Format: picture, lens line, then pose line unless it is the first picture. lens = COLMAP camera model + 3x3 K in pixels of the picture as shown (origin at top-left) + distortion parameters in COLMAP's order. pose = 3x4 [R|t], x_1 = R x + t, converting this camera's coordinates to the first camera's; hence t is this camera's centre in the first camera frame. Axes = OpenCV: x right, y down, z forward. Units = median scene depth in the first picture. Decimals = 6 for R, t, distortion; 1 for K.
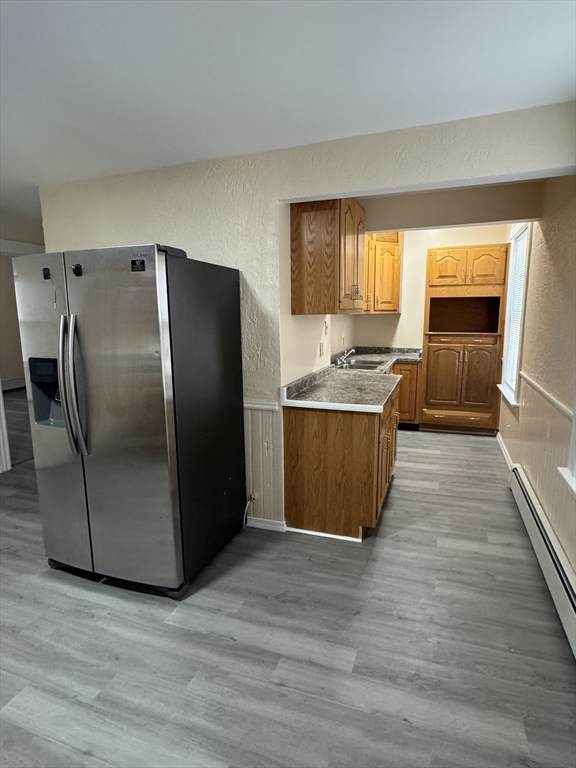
lens RADIAL K [[416.0, 0, 289.4], [0, 416.0, 386.4], [0, 0, 1]] dist [0.000138, 0.000664]
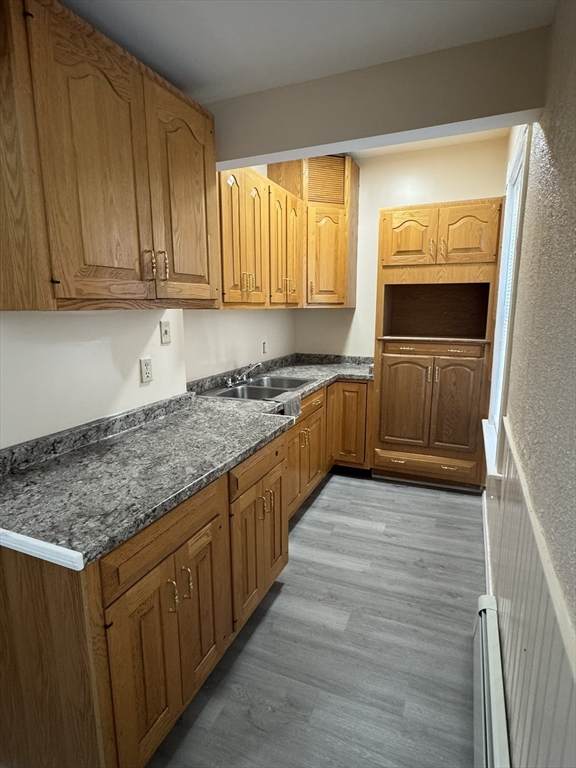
lens RADIAL K [[416.0, 0, 287.3], [0, 416.0, 385.7], [0, 0, 1]] dist [0.000138, 0.000664]
pose [[0.998340, 0.015125, -0.055571, 0.225295], [-0.014378, 0.999801, 0.013807, -0.059670], [0.055769, -0.012985, 0.998359, 0.330041]]
